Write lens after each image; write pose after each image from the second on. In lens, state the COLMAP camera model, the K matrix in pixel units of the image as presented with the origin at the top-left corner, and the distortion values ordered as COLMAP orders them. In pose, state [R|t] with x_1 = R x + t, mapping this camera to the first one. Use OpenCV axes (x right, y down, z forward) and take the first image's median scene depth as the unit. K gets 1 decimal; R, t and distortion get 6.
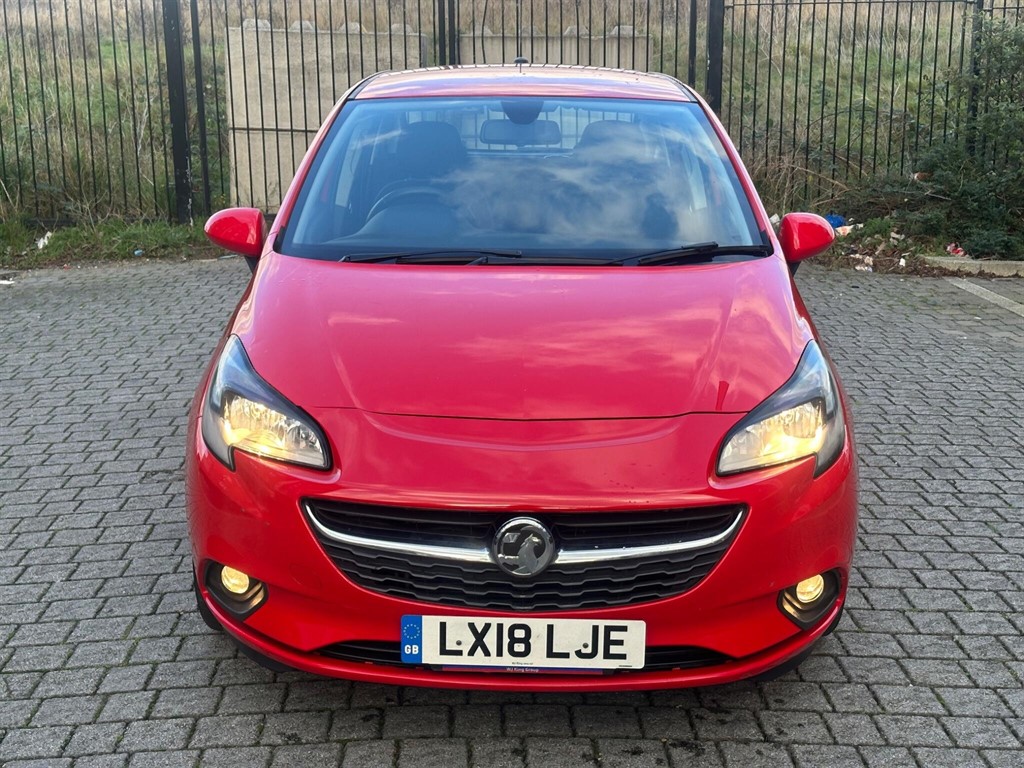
lens RADIAL K [[1423.9, 0, 501.7], [0, 1423.9, 364.9], [0, 0, 1]] dist [0.111494, 0.000000]
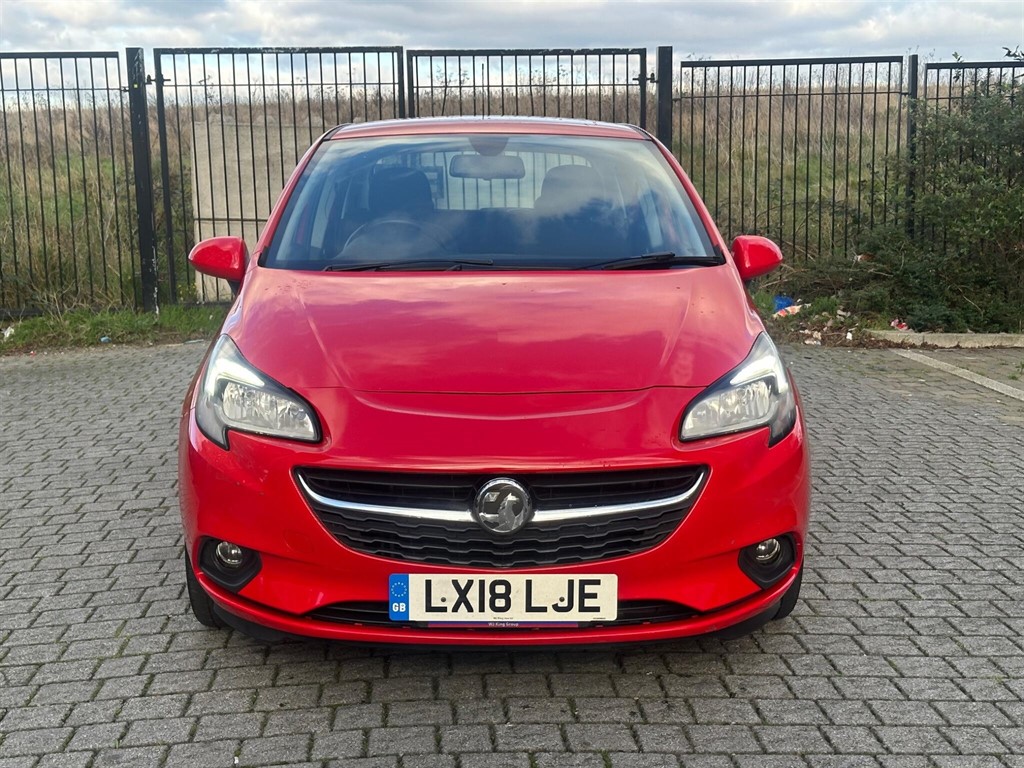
lens RADIAL K [[1423.9, 0, 510.3], [0, 1423.9, 381.6], [0, 0, 1]] dist [0.111494, 0.000000]
pose [[0.999212, -0.014741, 0.036849, -0.015044], [0.017377, 0.997233, -0.072276, 0.097325], [-0.035682, 0.072859, 0.996704, -0.066686]]
